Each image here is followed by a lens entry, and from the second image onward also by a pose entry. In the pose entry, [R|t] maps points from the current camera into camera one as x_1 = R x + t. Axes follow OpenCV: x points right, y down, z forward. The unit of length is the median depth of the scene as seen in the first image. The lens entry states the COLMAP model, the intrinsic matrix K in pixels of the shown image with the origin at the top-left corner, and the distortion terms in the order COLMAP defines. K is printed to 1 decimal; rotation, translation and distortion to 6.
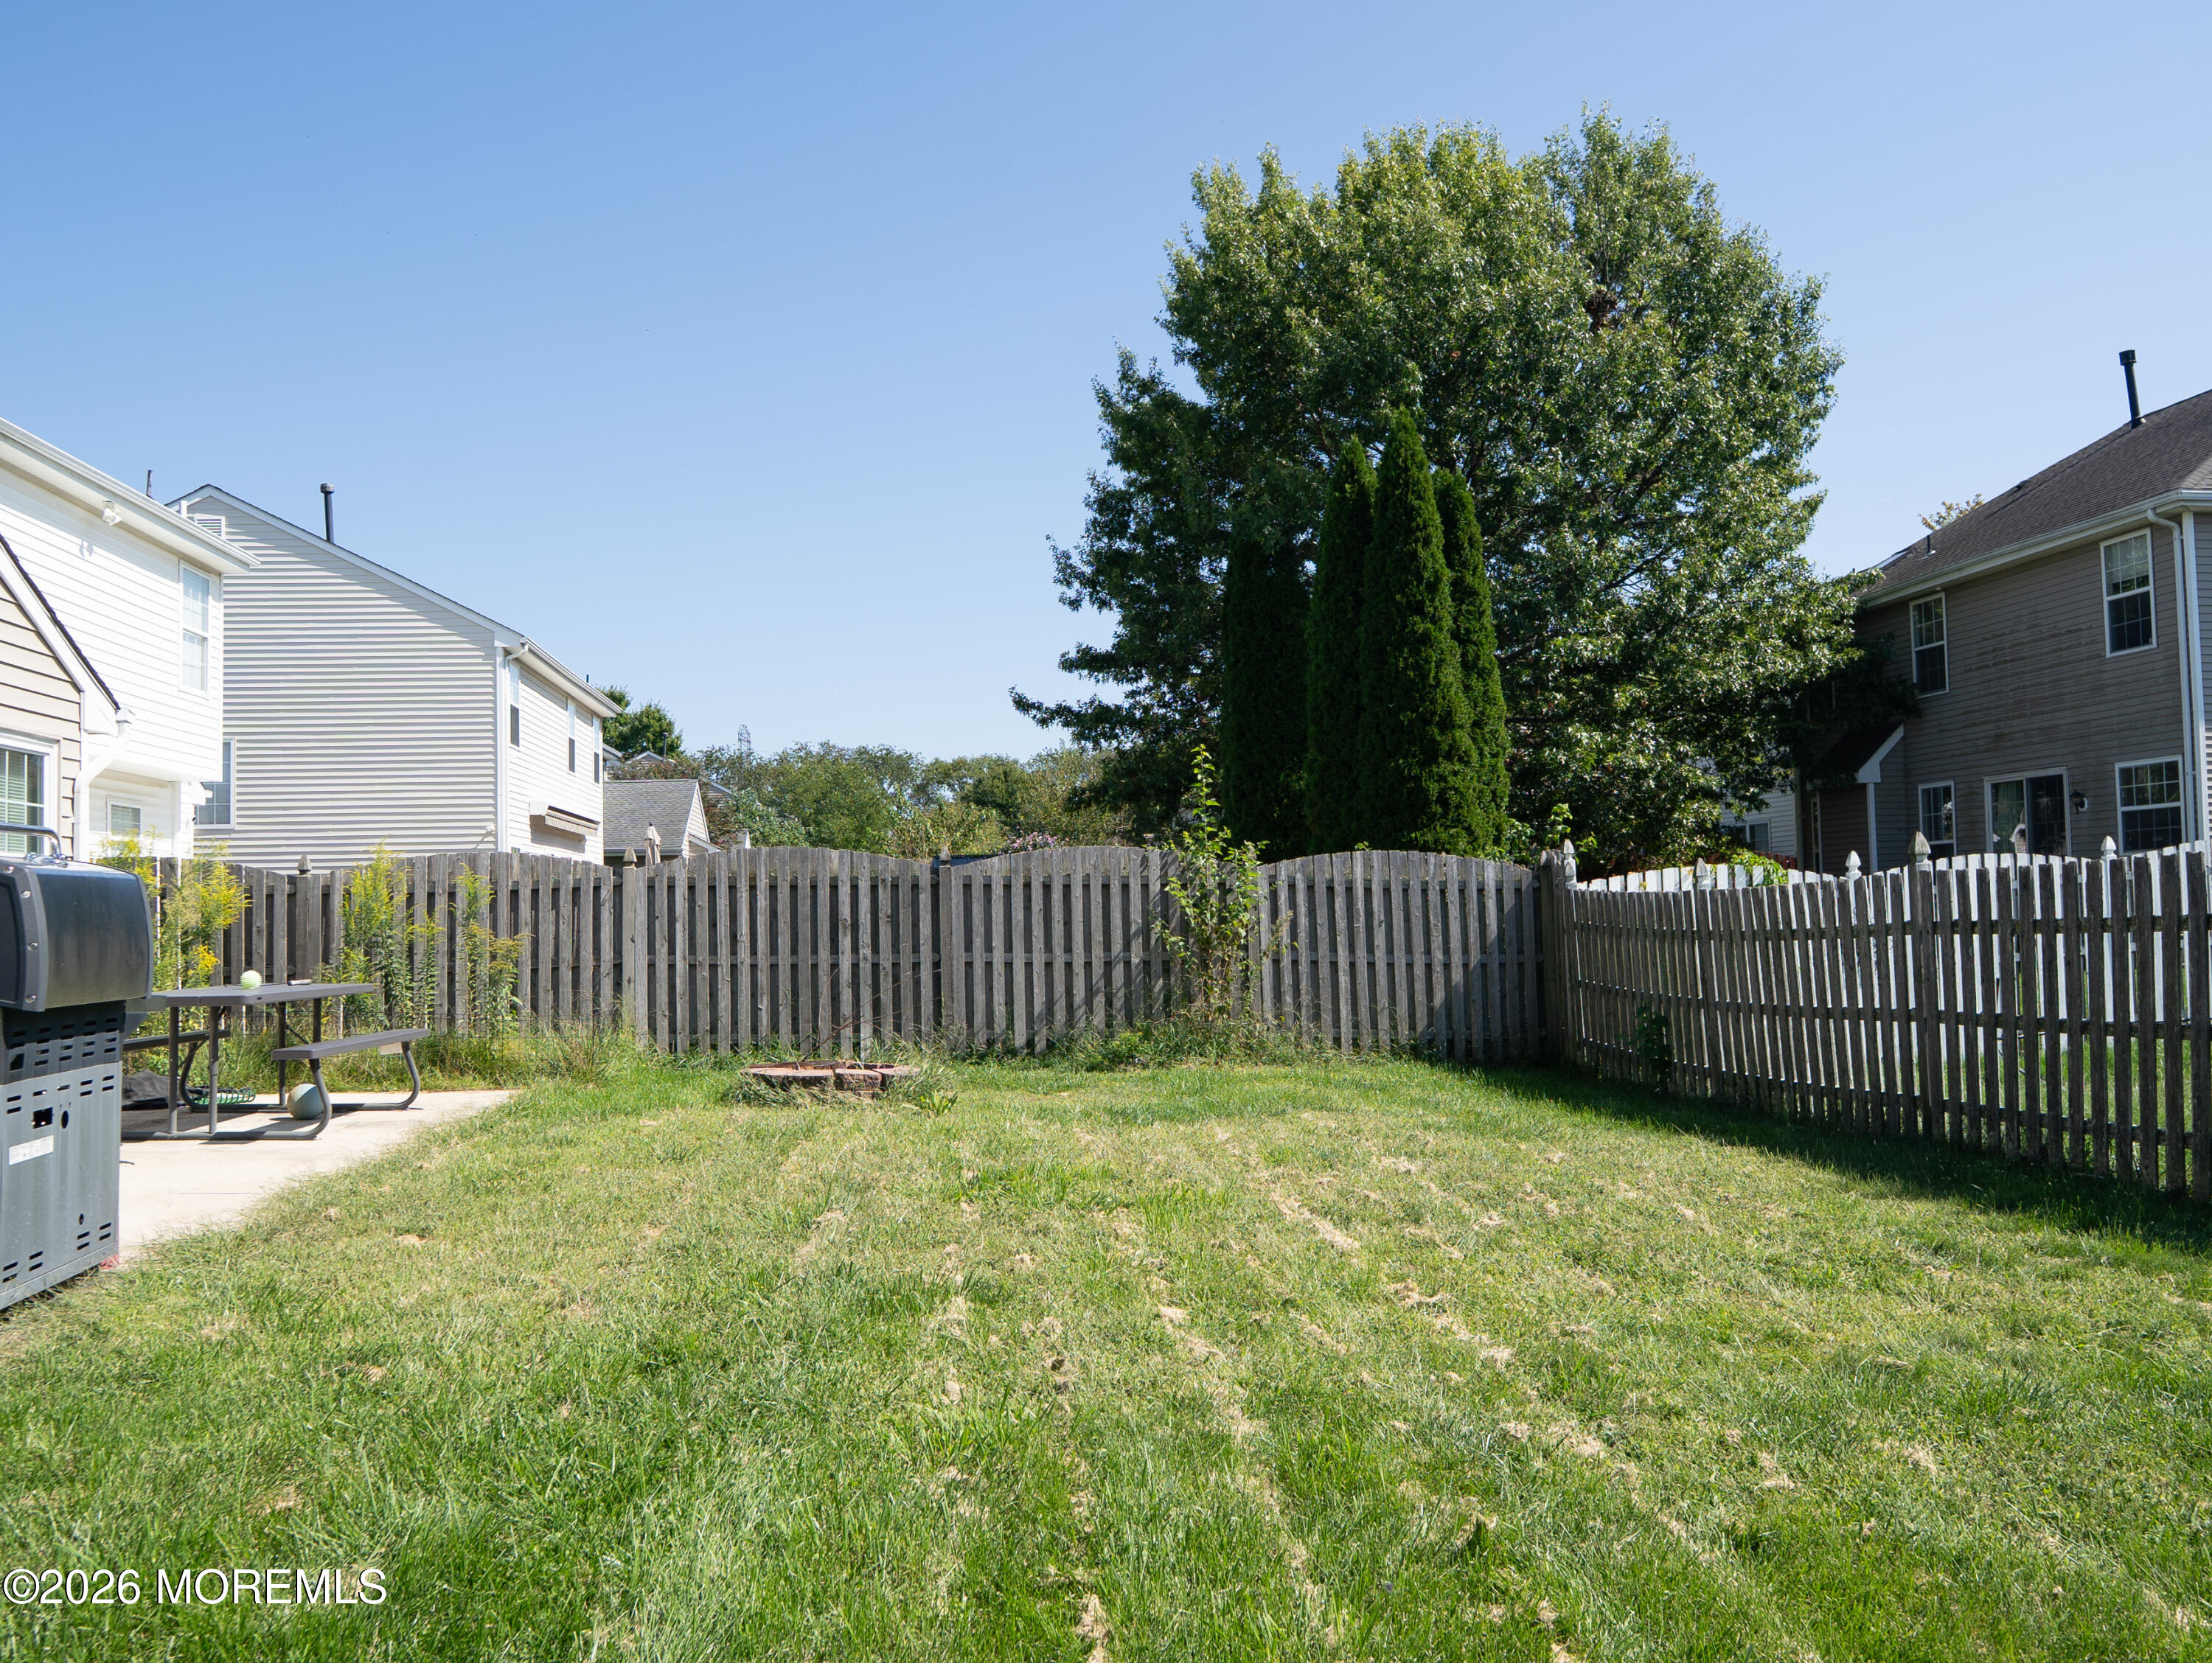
lens RADIAL K [[1734.5, 0, 1106.0], [0, 1734.5, 831.5], [0, 0, 1]] dist [-0.071206, 0.003835]
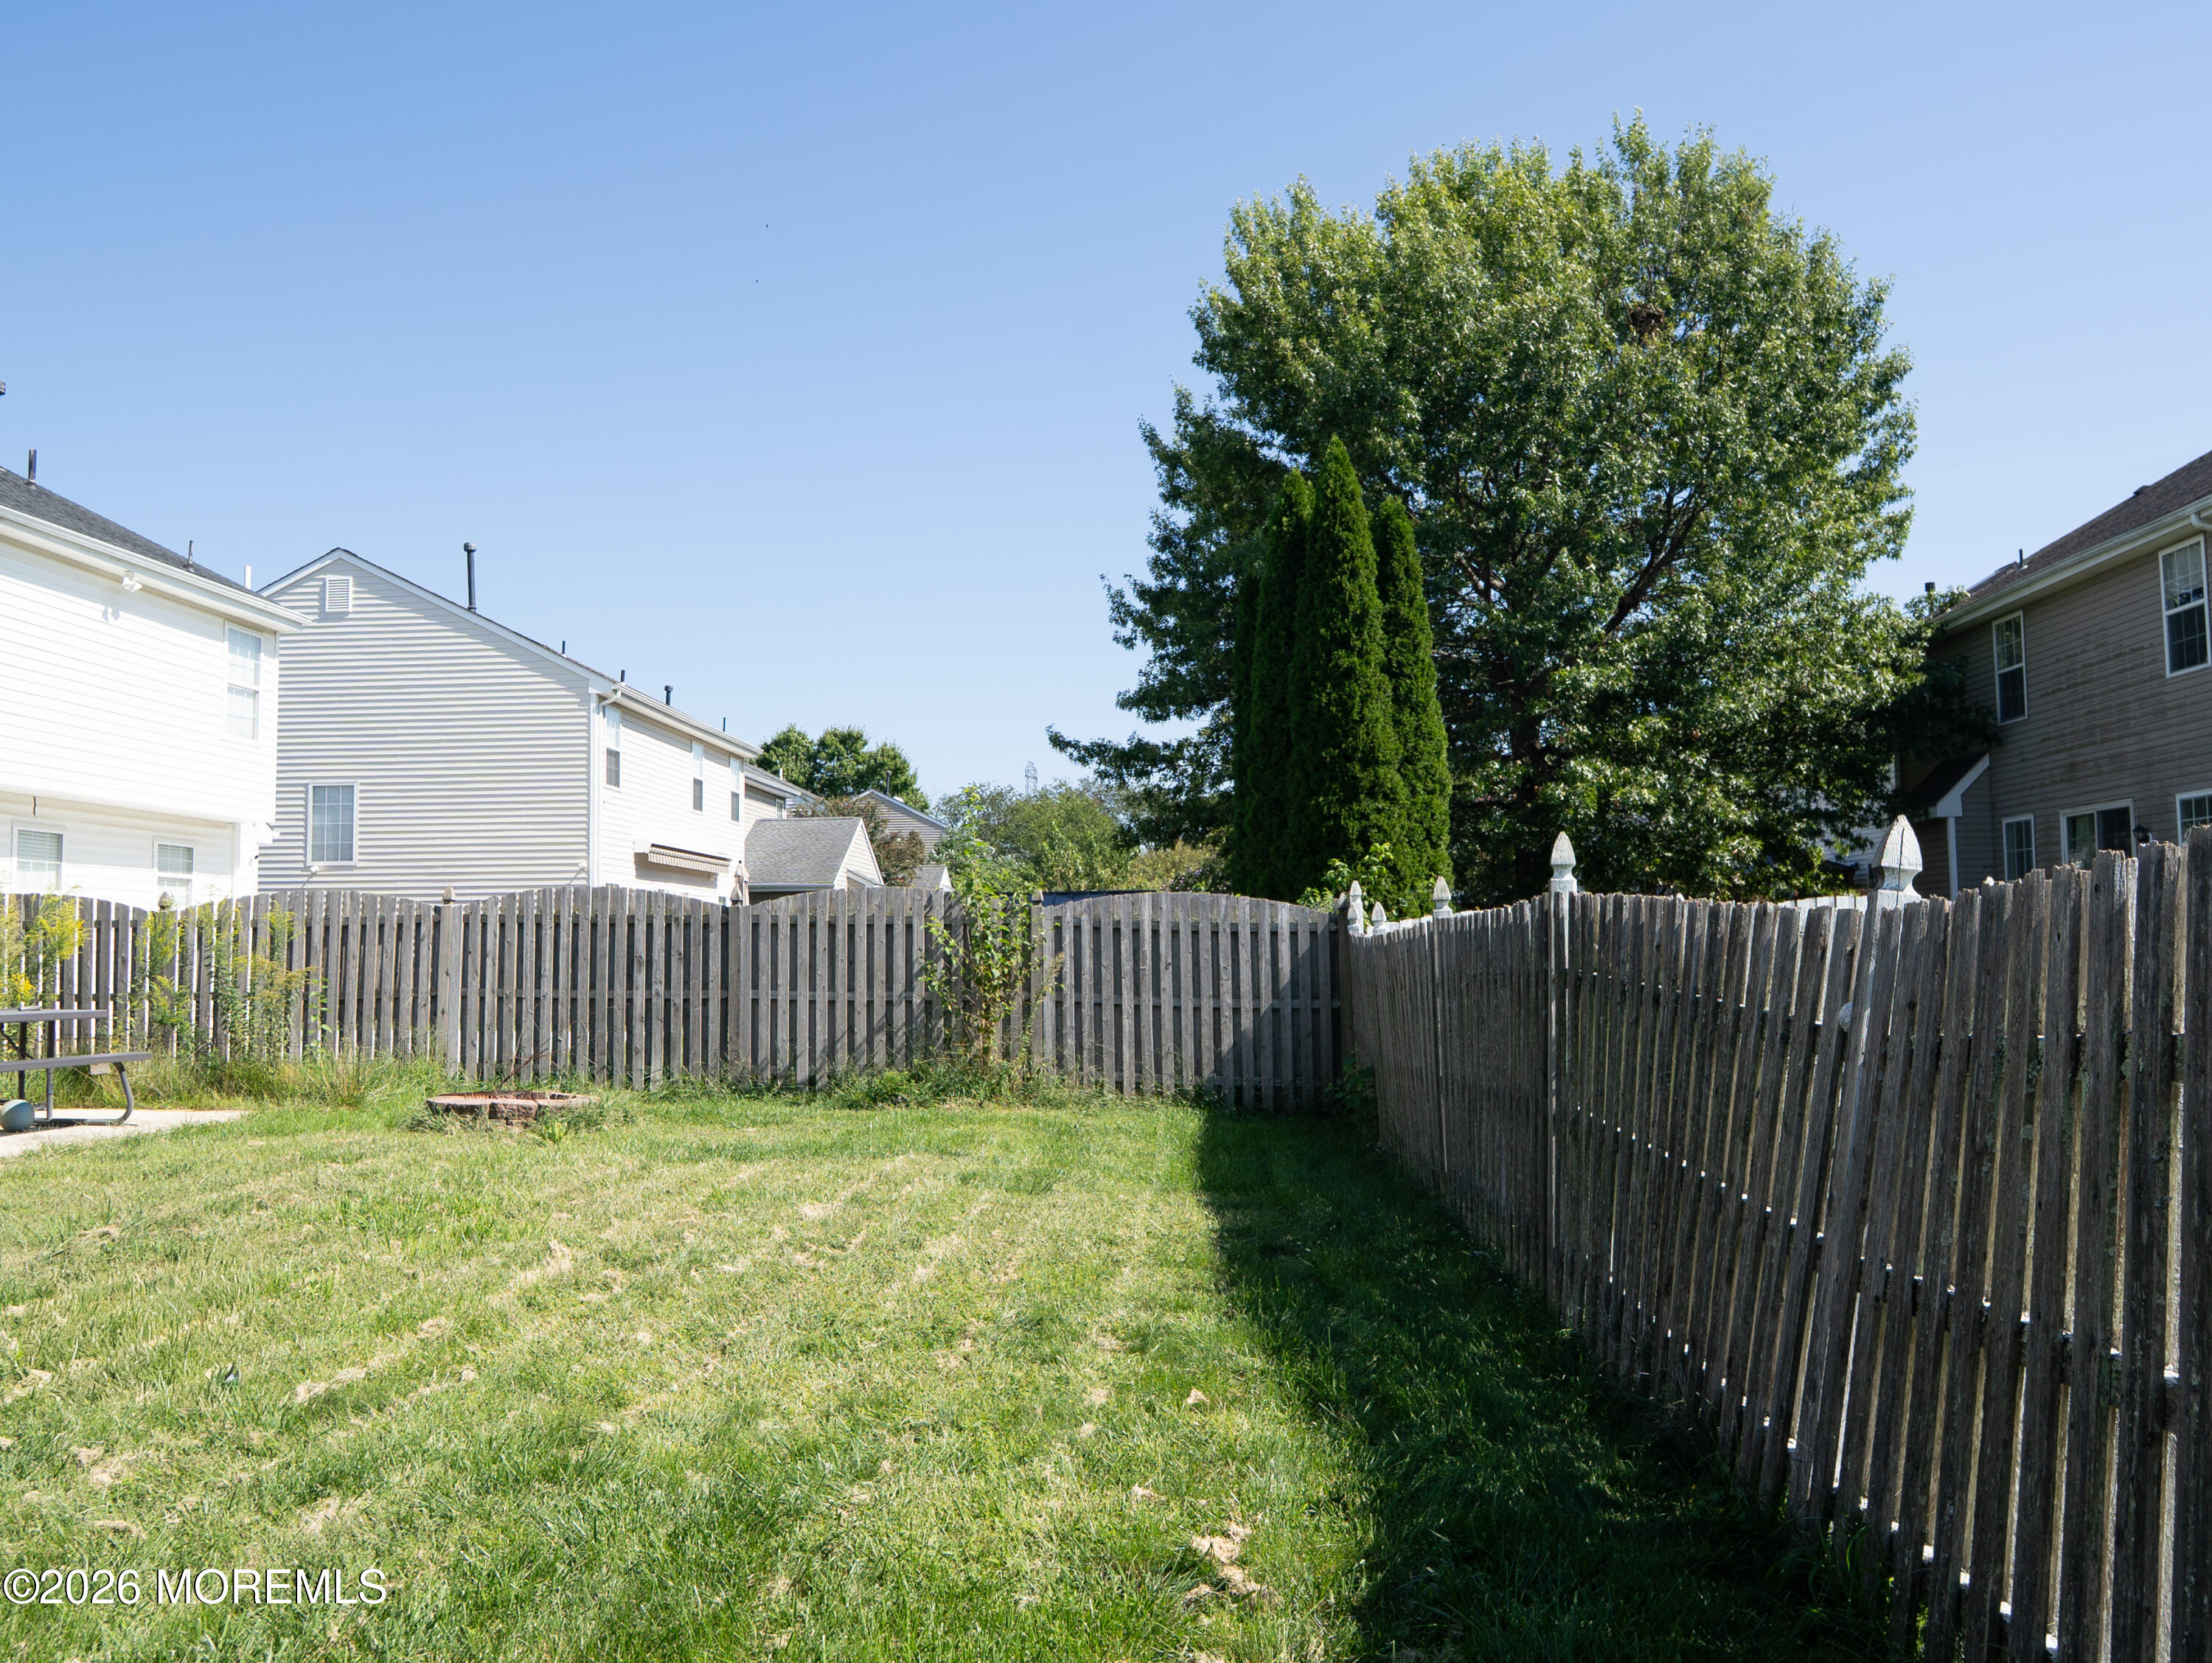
lens RADIAL K [[1734.5, 0, 1106.0], [0, 1734.5, 831.5], [0, 0, 1]] dist [-0.071206, 0.003835]
pose [[0.985873, -0.002751, -0.167472, 0.210987], [-0.000580, 0.999803, -0.019833, -0.002765], [0.167494, 0.019650, 0.985677, 0.015975]]
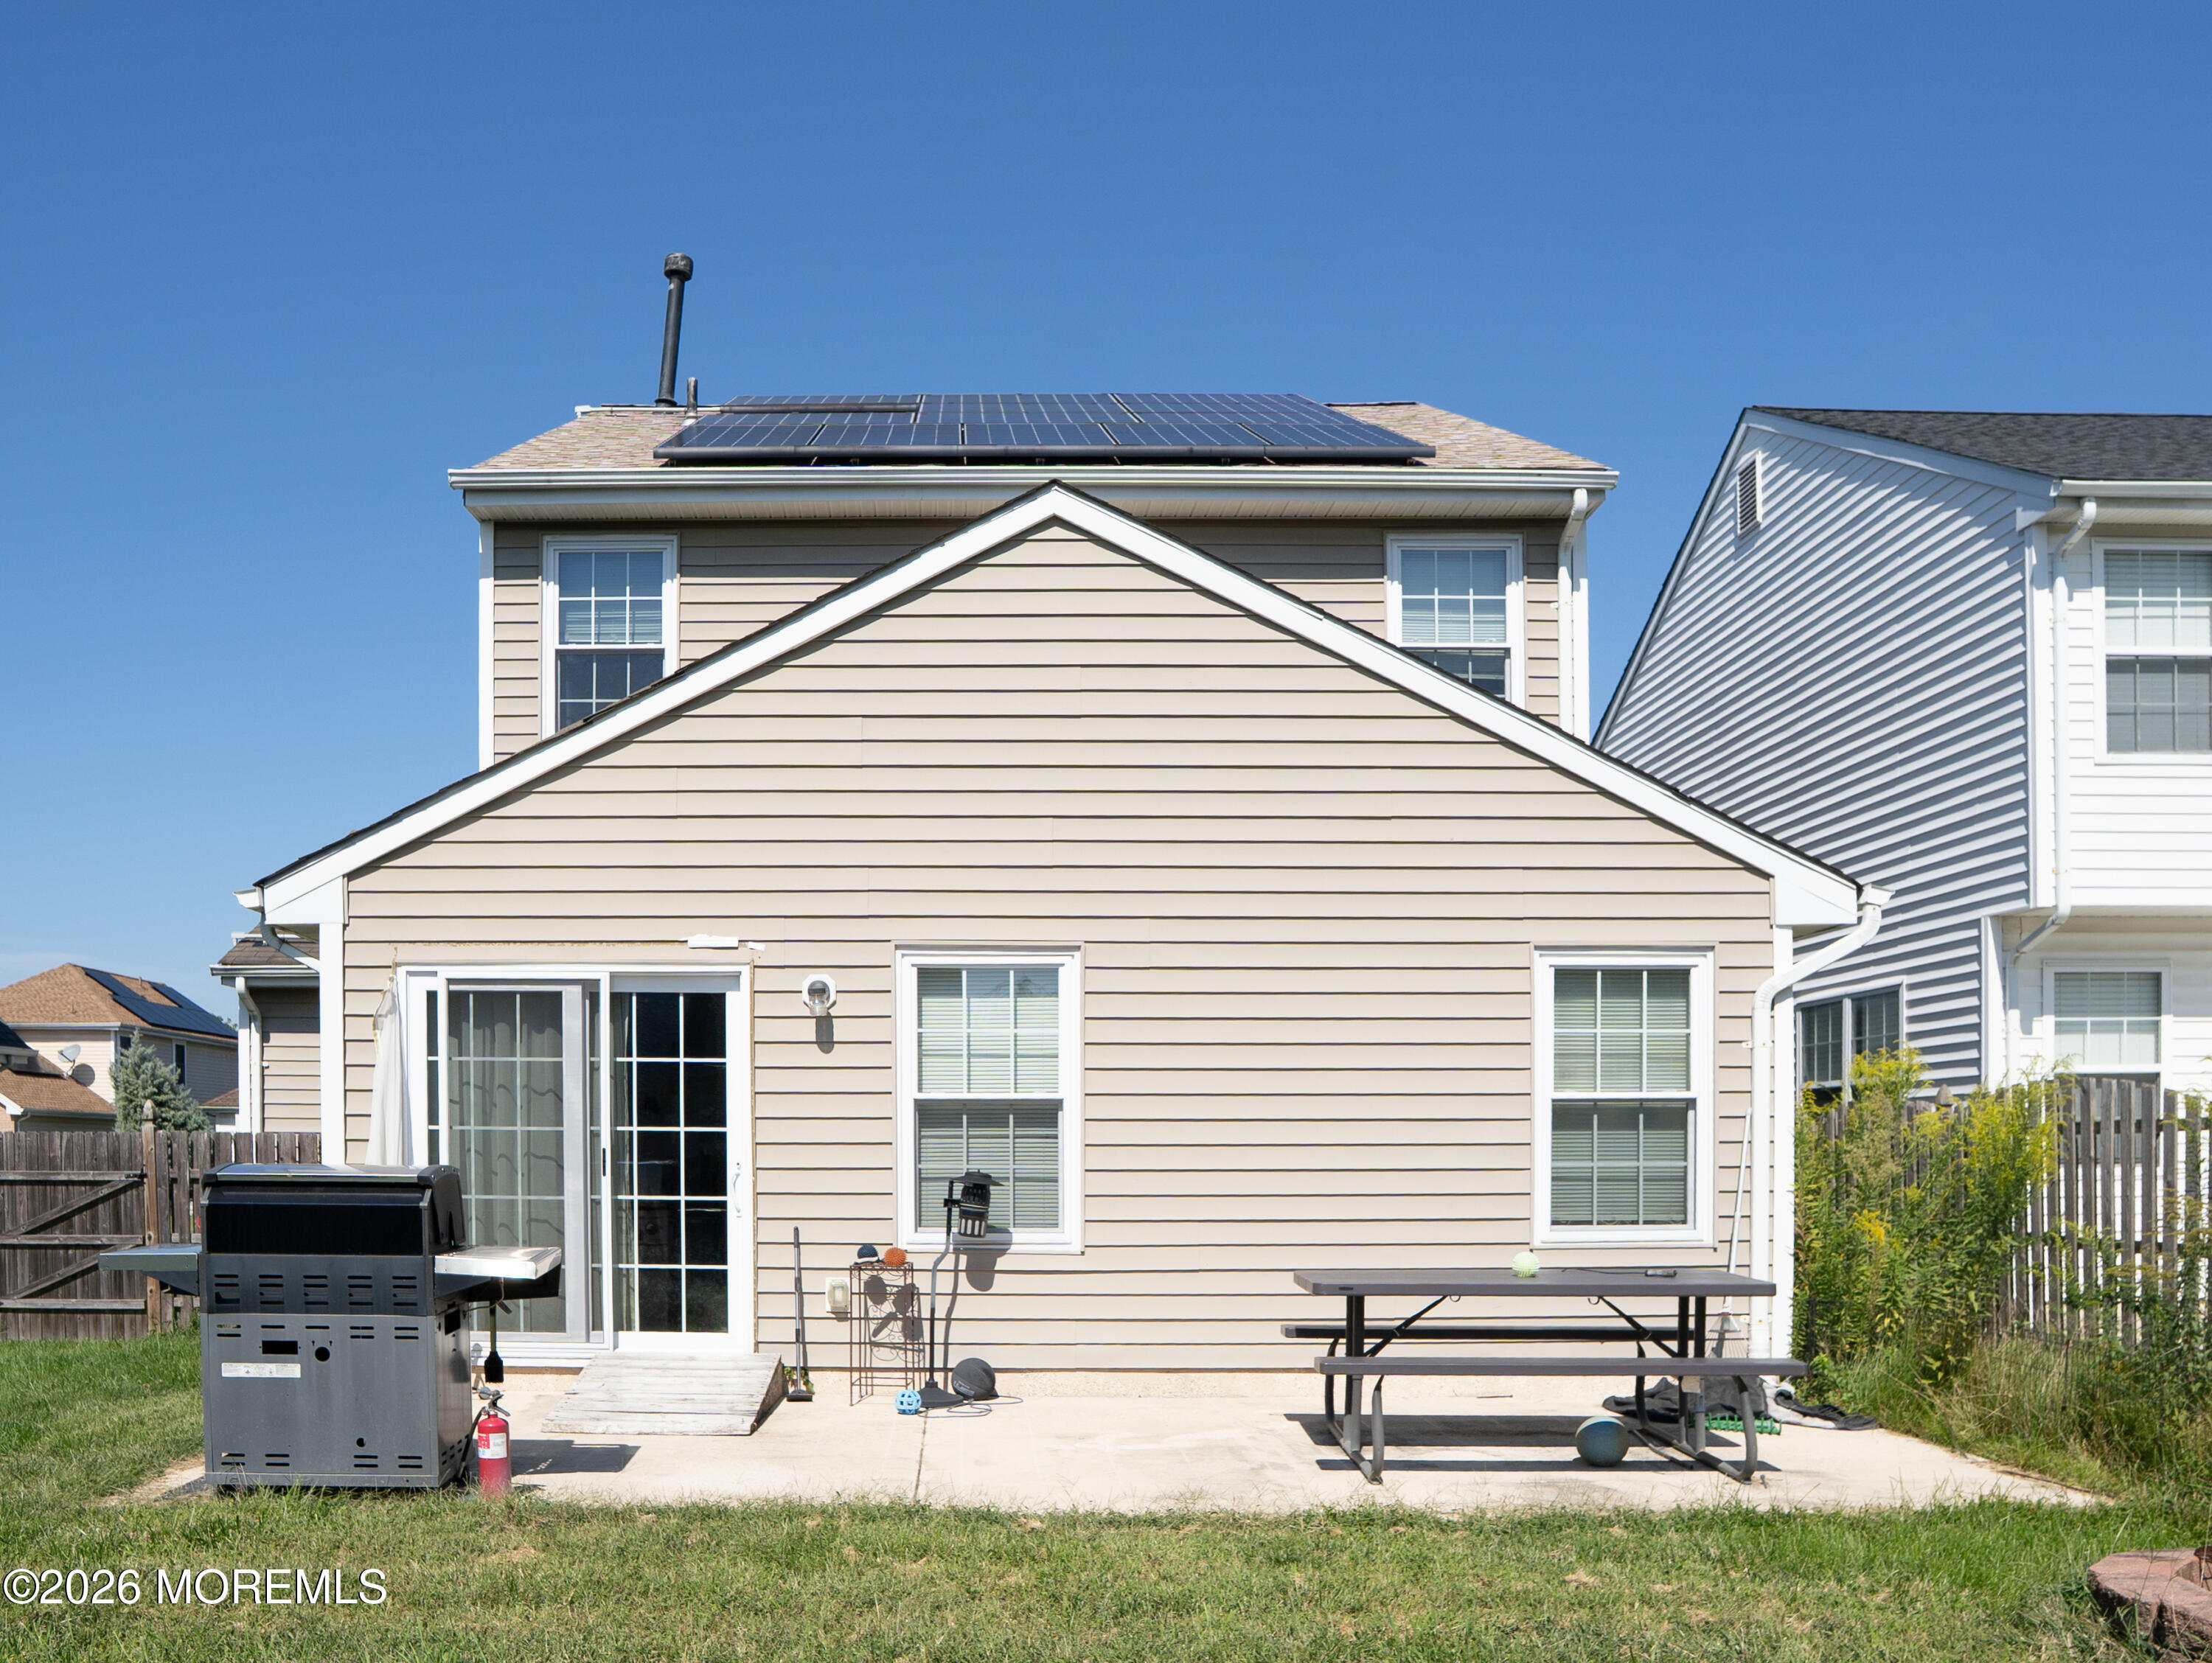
lens RADIAL K [[1855.9, 0, 913.2], [0, 1855.9, 1150.0], [0, 0, 1]] dist [-0.062757, 0.005446]
pose [[-0.140188, 0.008336, -0.990090, 0.161191], [0.050911, 0.998702, 0.001200, 0.011851], [0.988815, -0.050239, -0.140431, 0.416469]]
